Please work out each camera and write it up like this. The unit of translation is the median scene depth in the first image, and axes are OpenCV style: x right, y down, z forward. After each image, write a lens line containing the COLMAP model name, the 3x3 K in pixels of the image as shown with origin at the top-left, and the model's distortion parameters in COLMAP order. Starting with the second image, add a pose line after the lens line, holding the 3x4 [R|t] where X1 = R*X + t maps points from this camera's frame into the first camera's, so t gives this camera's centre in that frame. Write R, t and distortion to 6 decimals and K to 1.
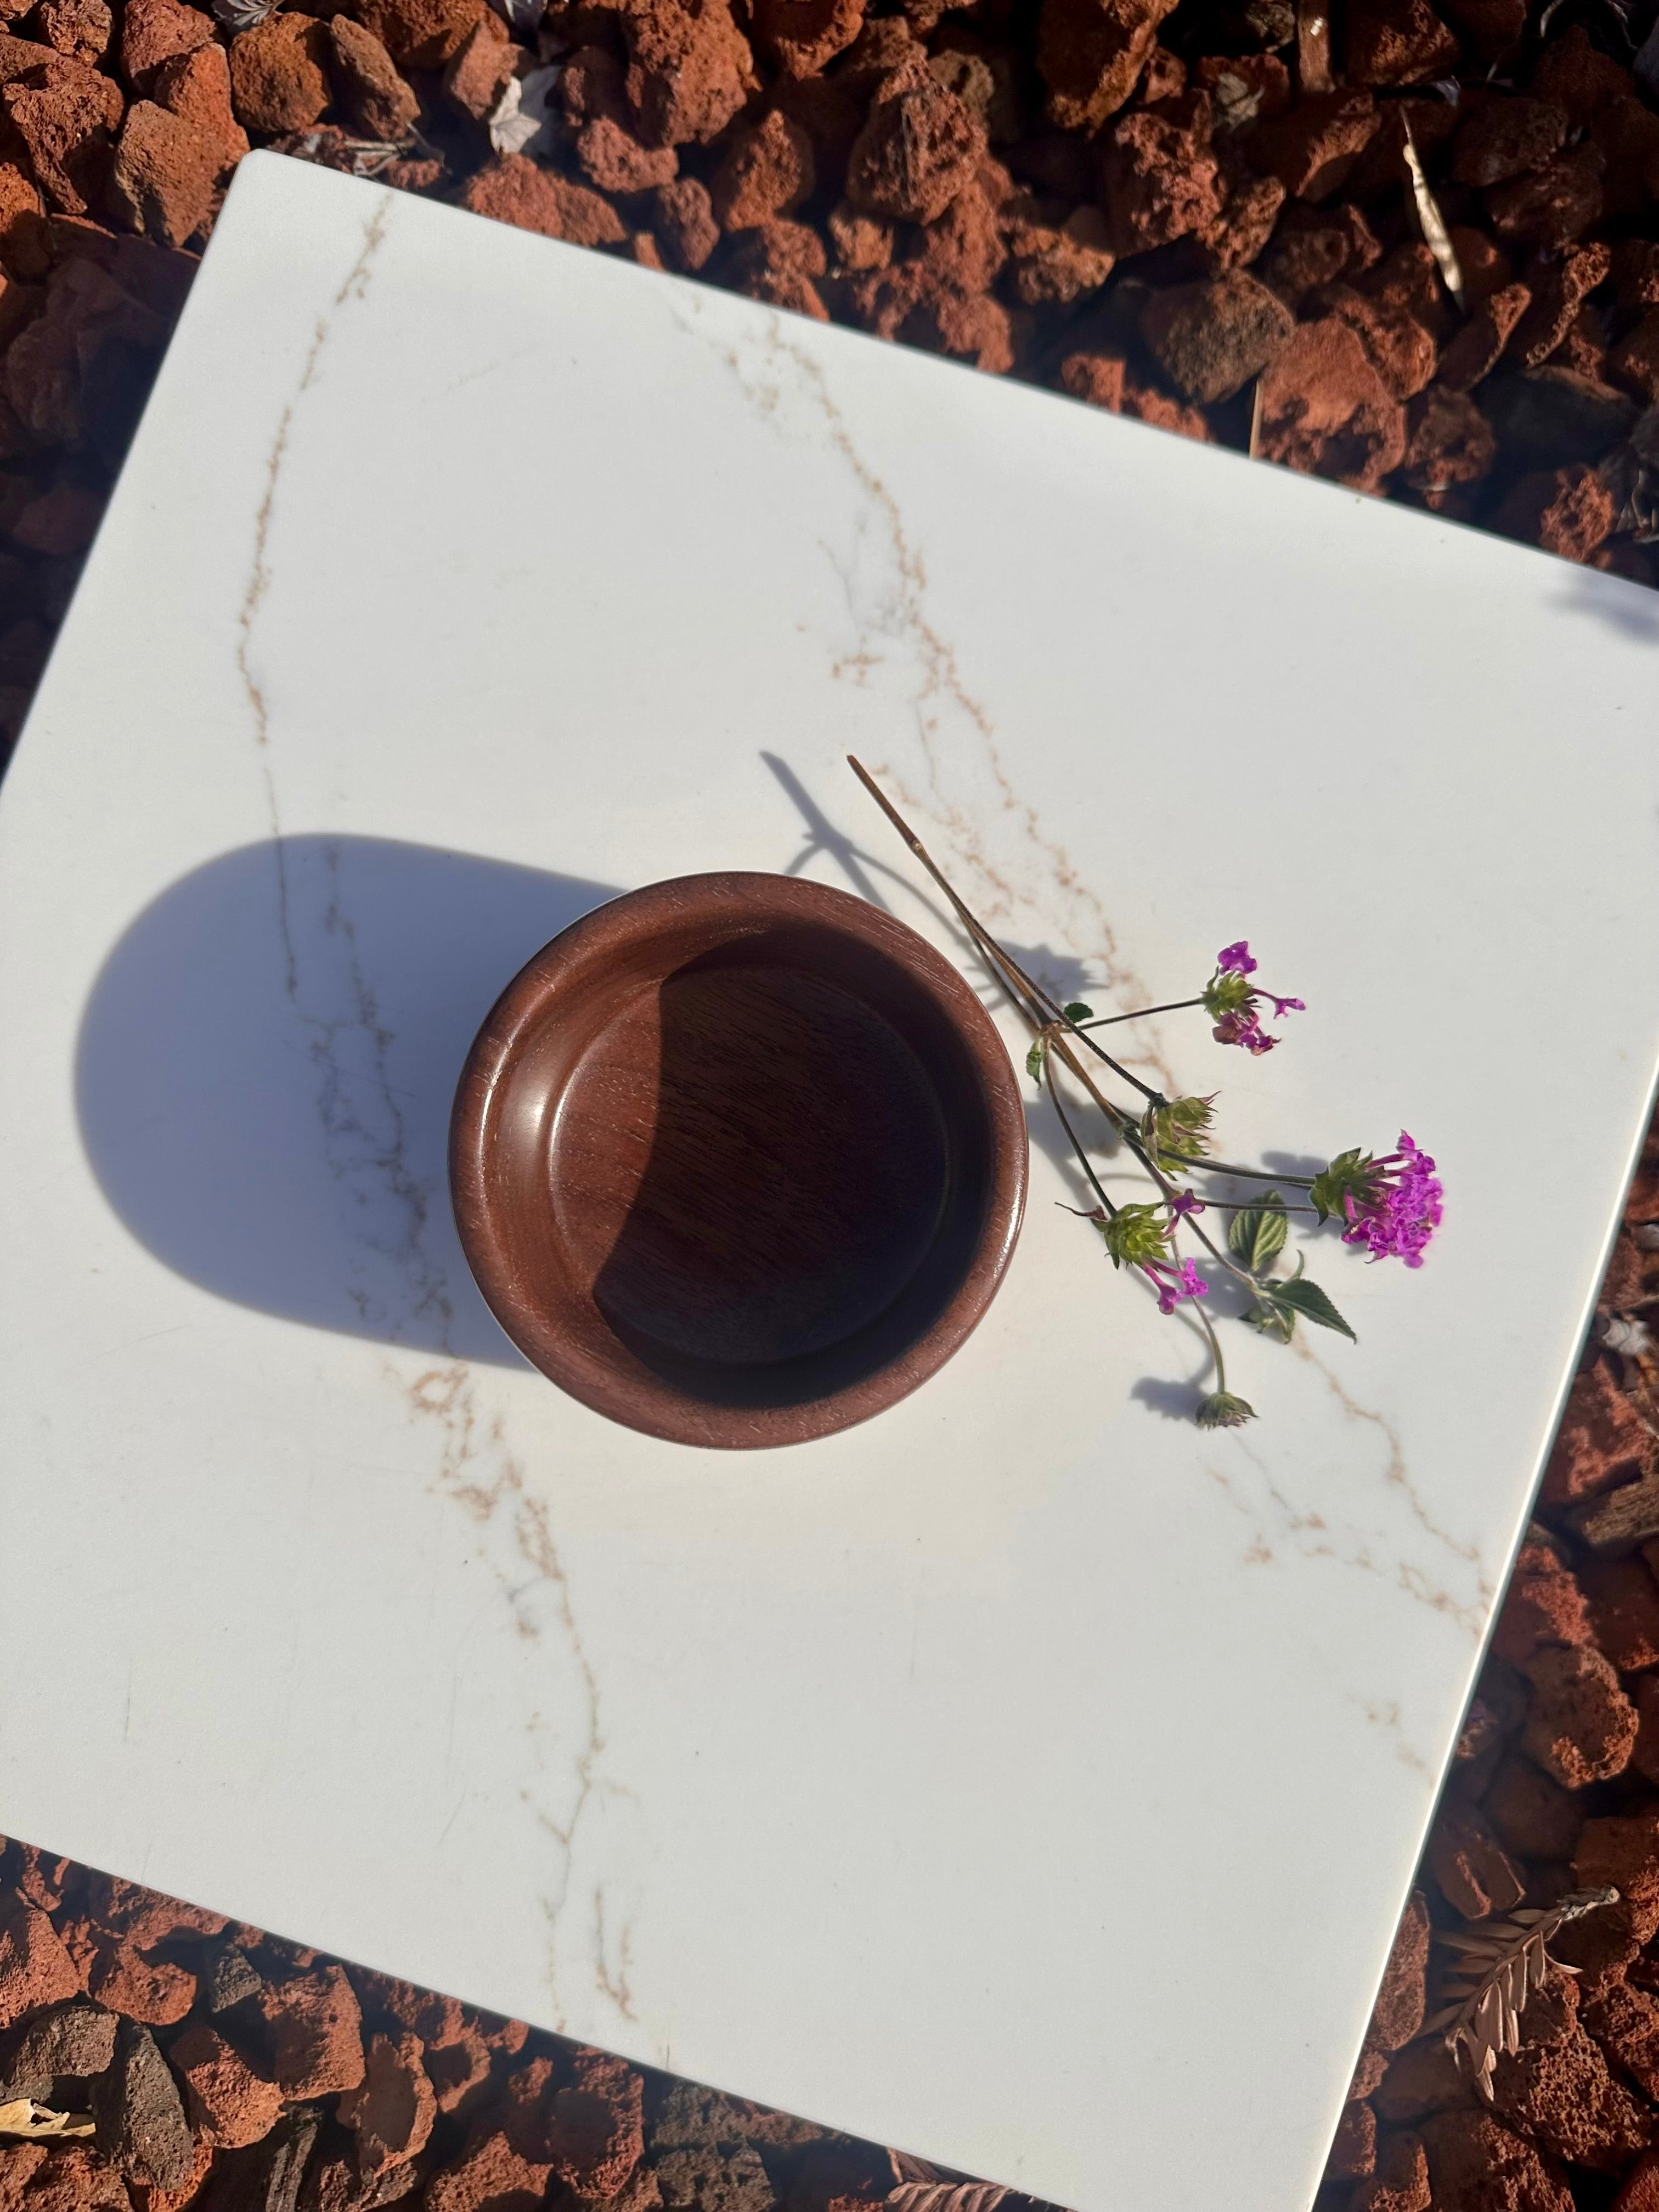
lens RADIAL K [[1592.4, 0, 828.5], [0, 1592.4, 1088.8], [0, 0, 1]] dist [-0.011592, -0.013861]
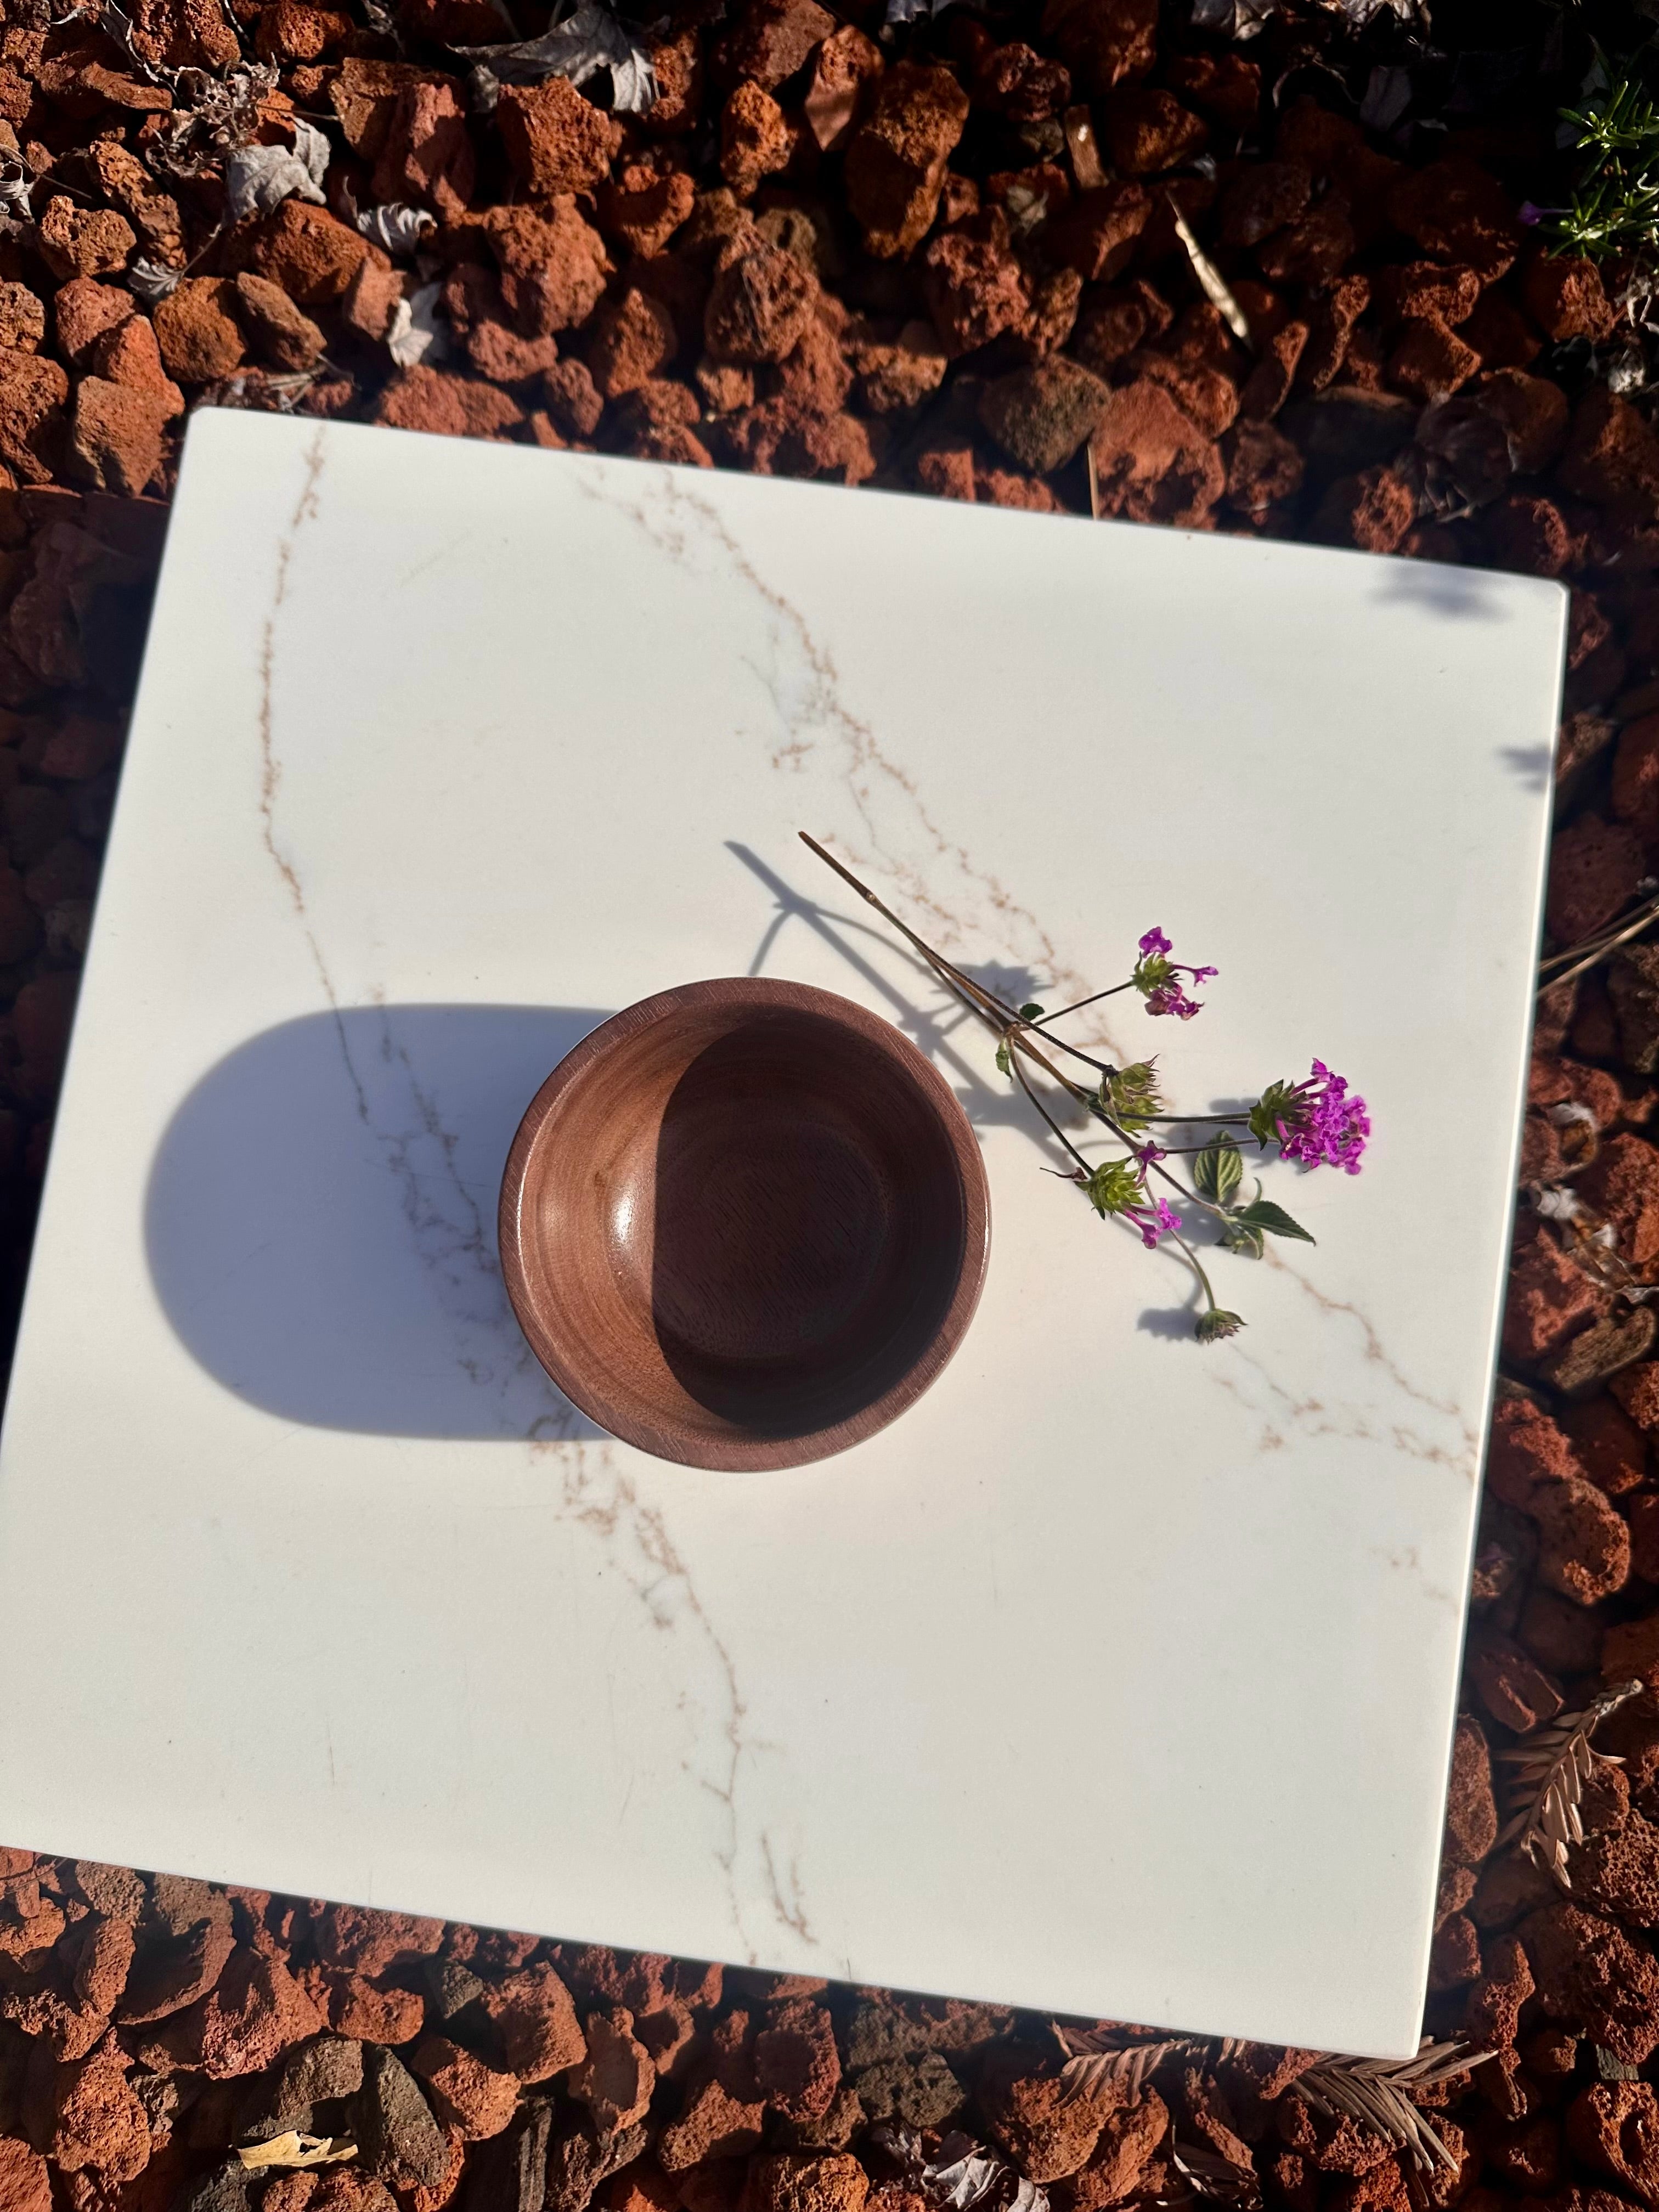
lens RADIAL K [[1592.4, 0, 828.5], [0, 1592.4, 1088.8], [0, 0, 1]] dist [-0.011592, -0.013861]
pose [[0.983547, -0.180436, 0.008864, -0.009322], [0.180619, 0.983128, -0.028919, 0.012245], [-0.003496, 0.030044, 0.999542, -0.141058]]
